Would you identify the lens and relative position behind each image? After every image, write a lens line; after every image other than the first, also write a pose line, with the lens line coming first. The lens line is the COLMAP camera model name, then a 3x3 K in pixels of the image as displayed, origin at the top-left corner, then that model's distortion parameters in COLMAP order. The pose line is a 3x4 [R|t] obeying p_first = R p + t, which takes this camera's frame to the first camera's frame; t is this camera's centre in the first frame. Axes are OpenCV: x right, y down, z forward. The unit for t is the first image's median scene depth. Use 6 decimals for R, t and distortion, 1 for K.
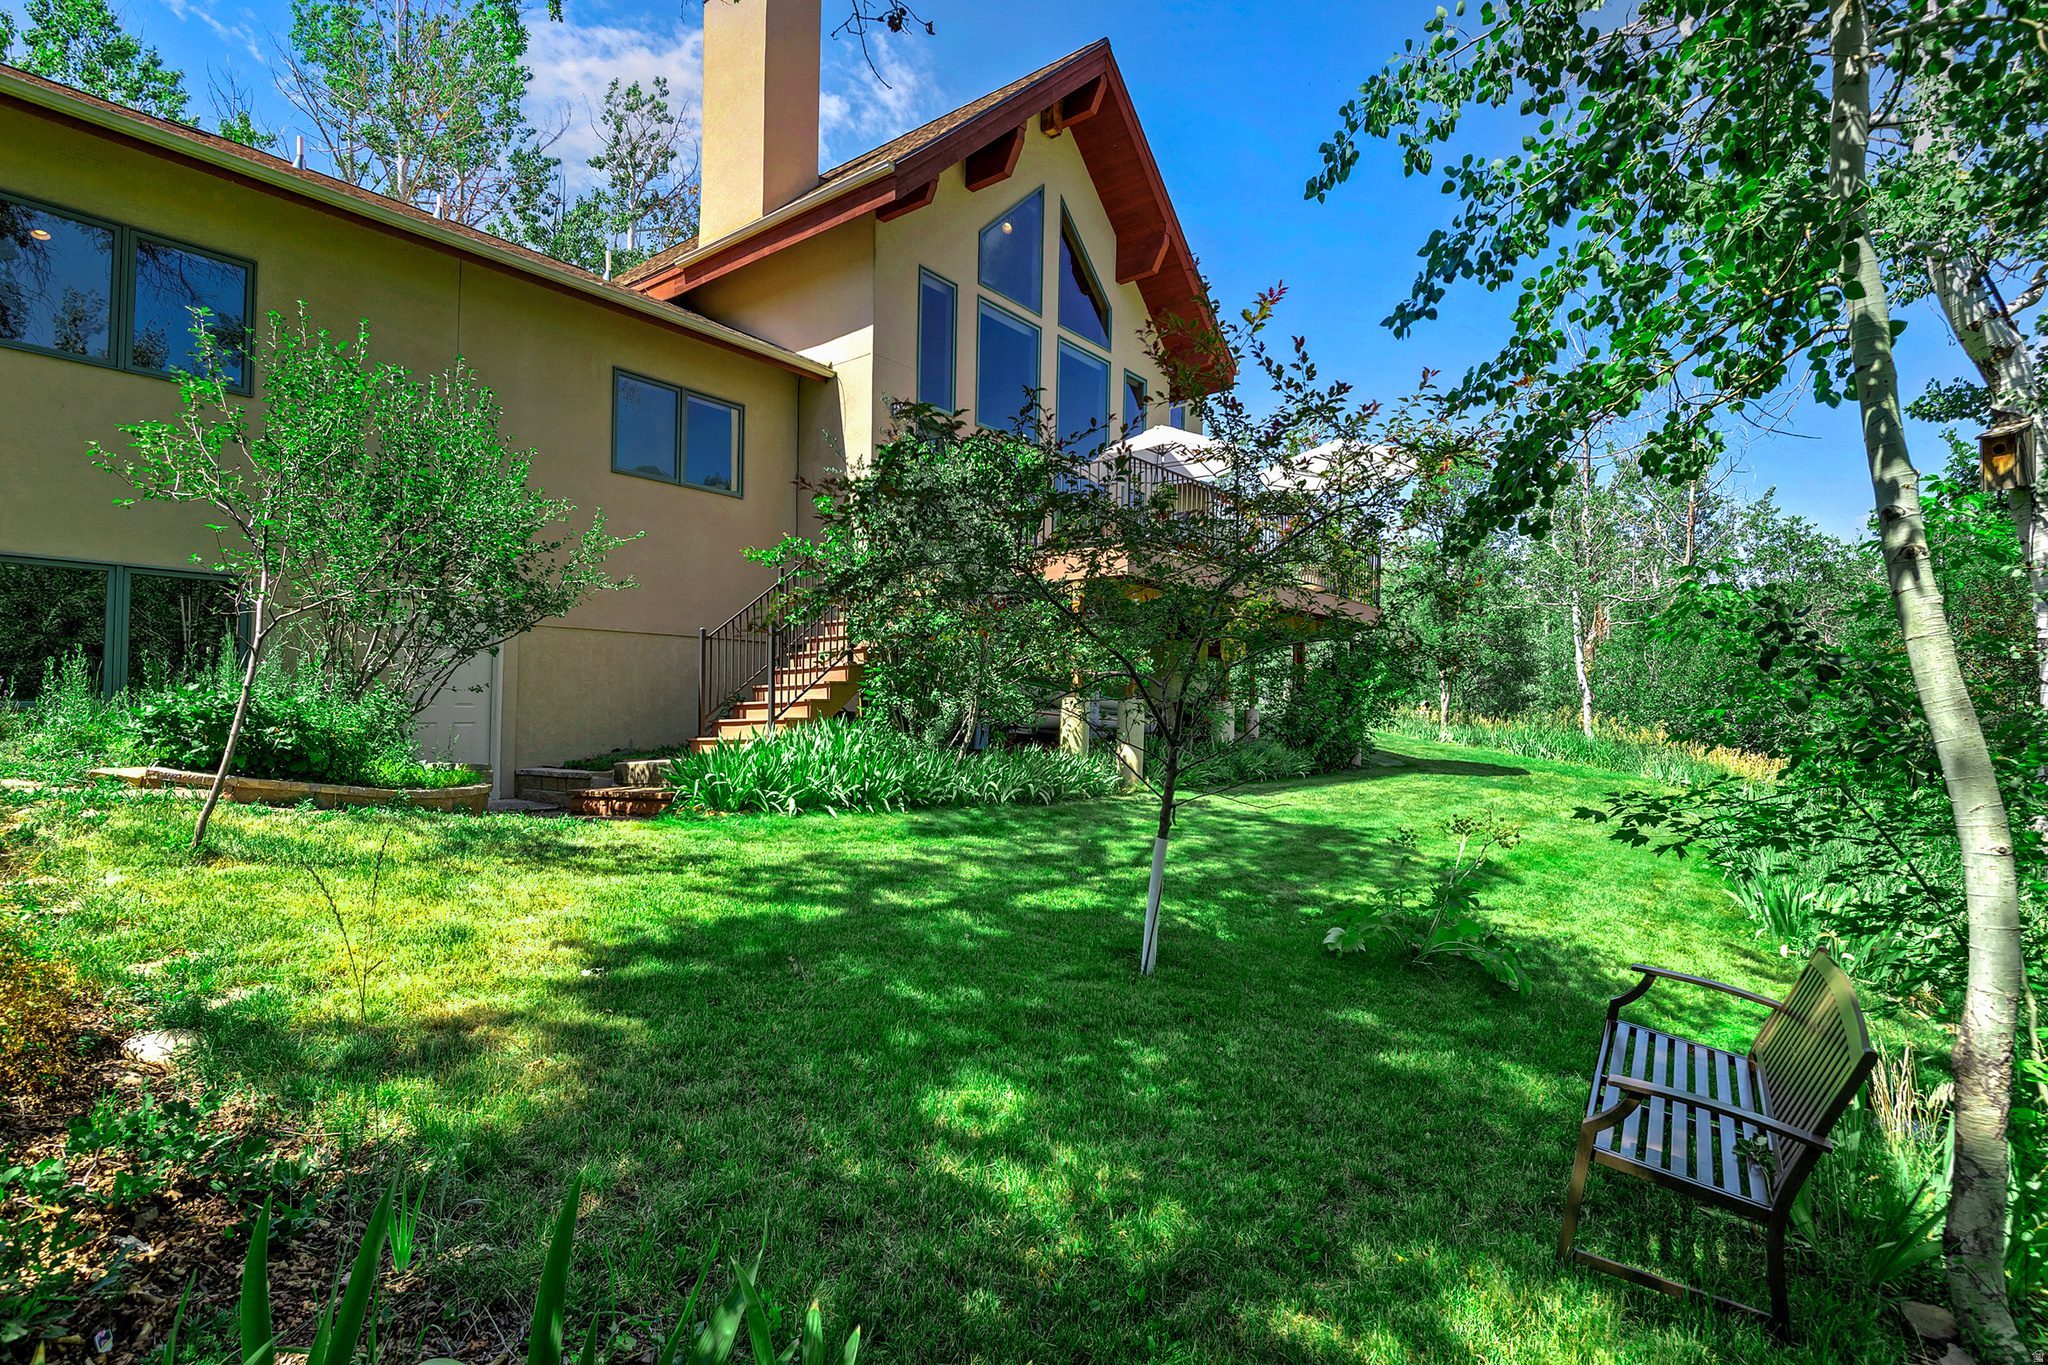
lens RADIAL K [[1038.4, 0, 1017.1], [0, 1038.4, 673.4], [0, 0, 1]] dist [-0.000650, -0.010175]
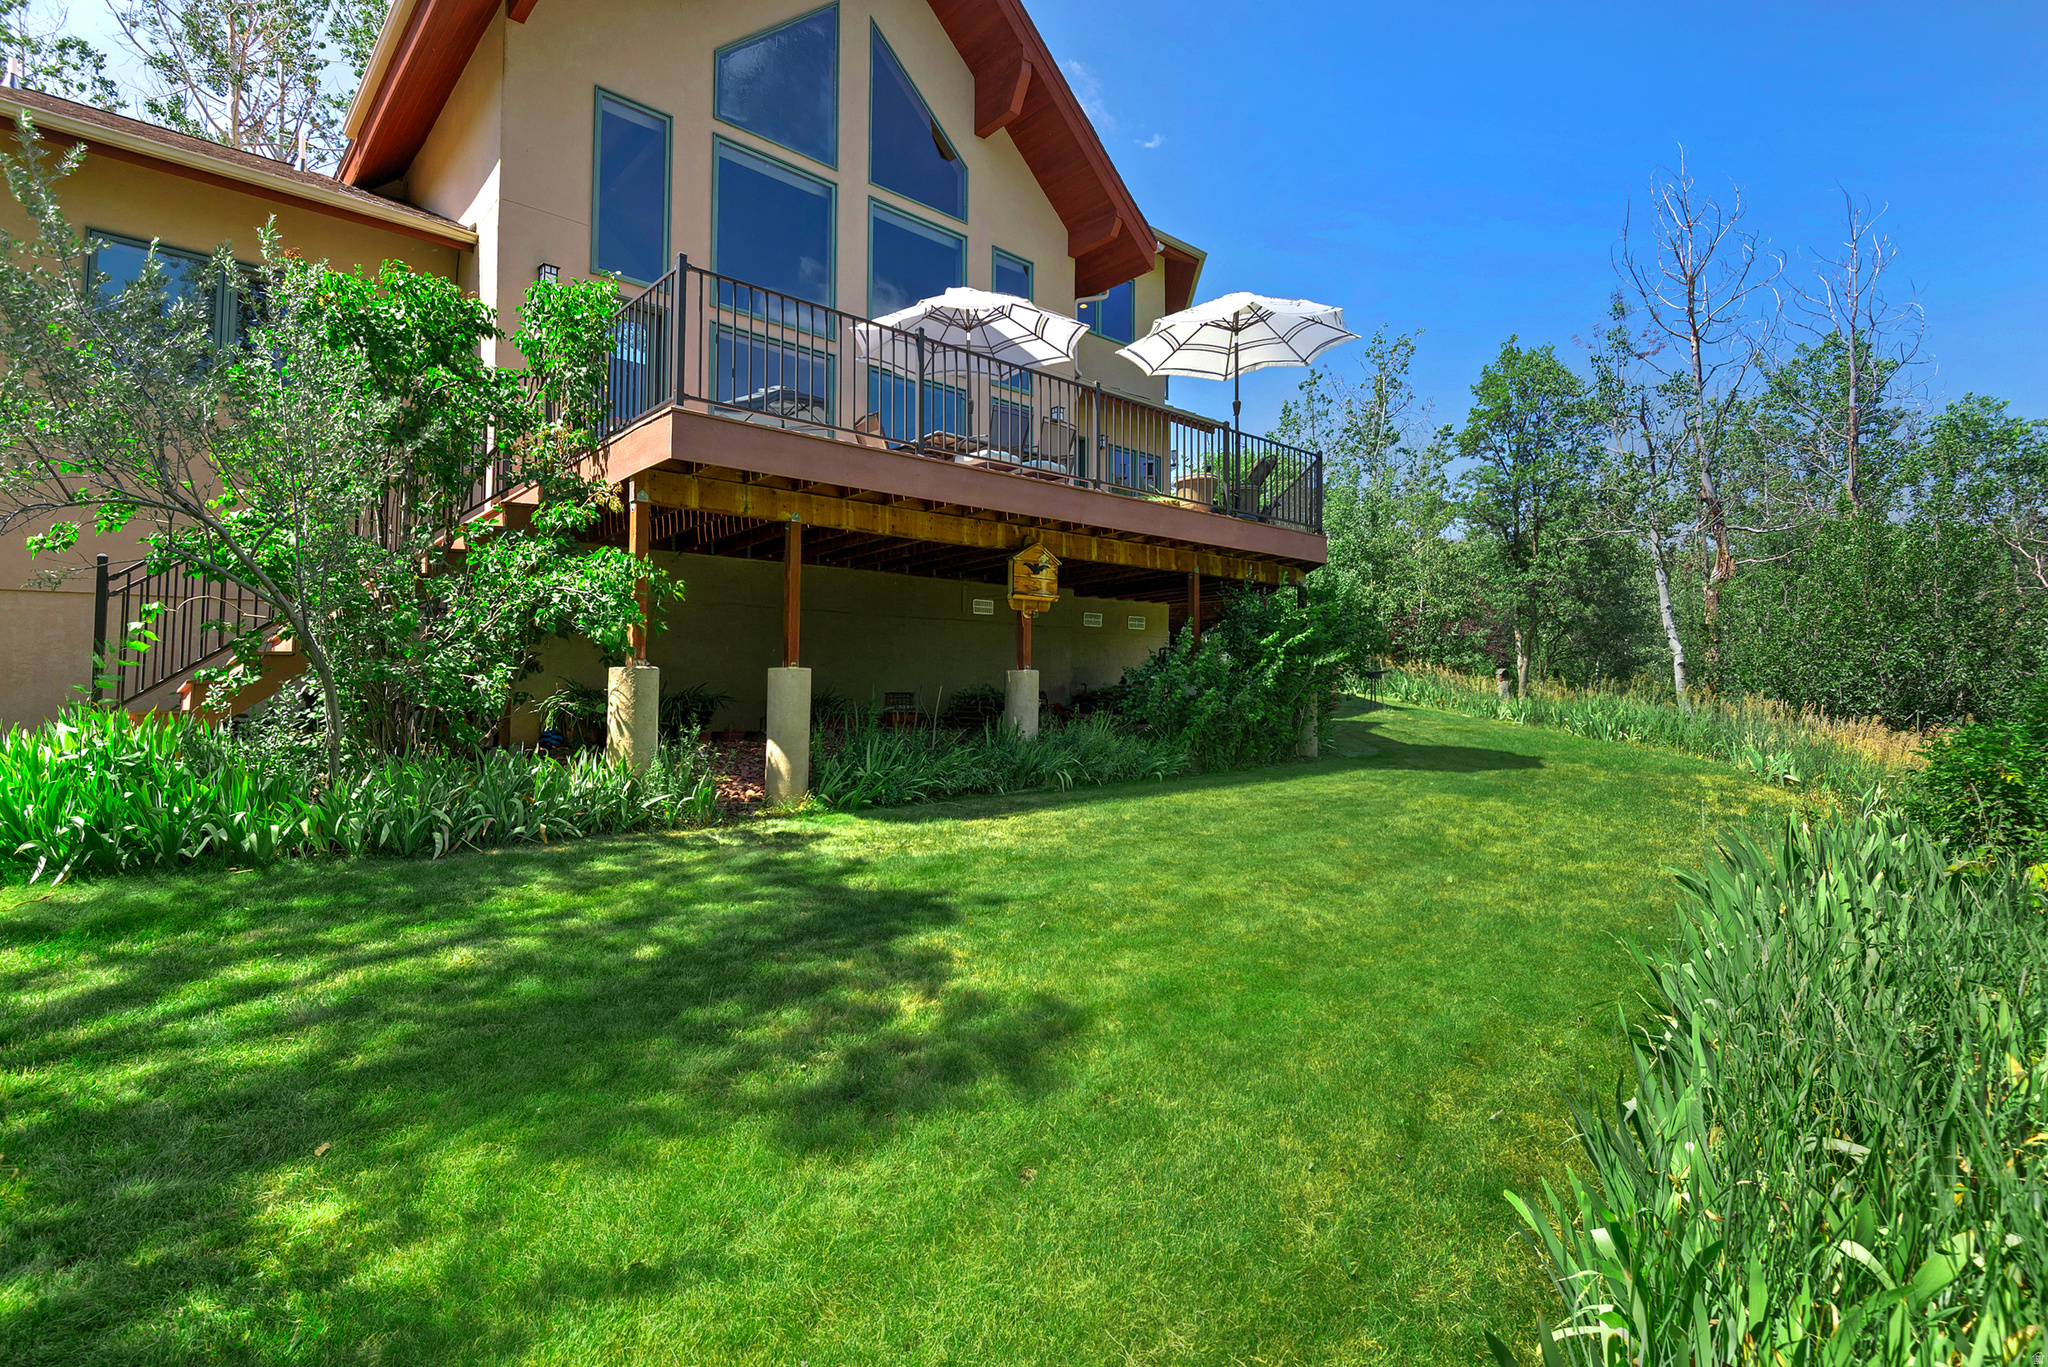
lens RADIAL K [[942.4, 0, 1021.7], [0, 942.4, 660.7], [0, 0, 1]] dist [0.032110, -0.022136]
pose [[0.983613, -0.027870, -0.178128, 0.286193], [0.028812, 0.999581, 0.002704, 0.018187], [0.177978, -0.007792, 0.984004, 0.357554]]
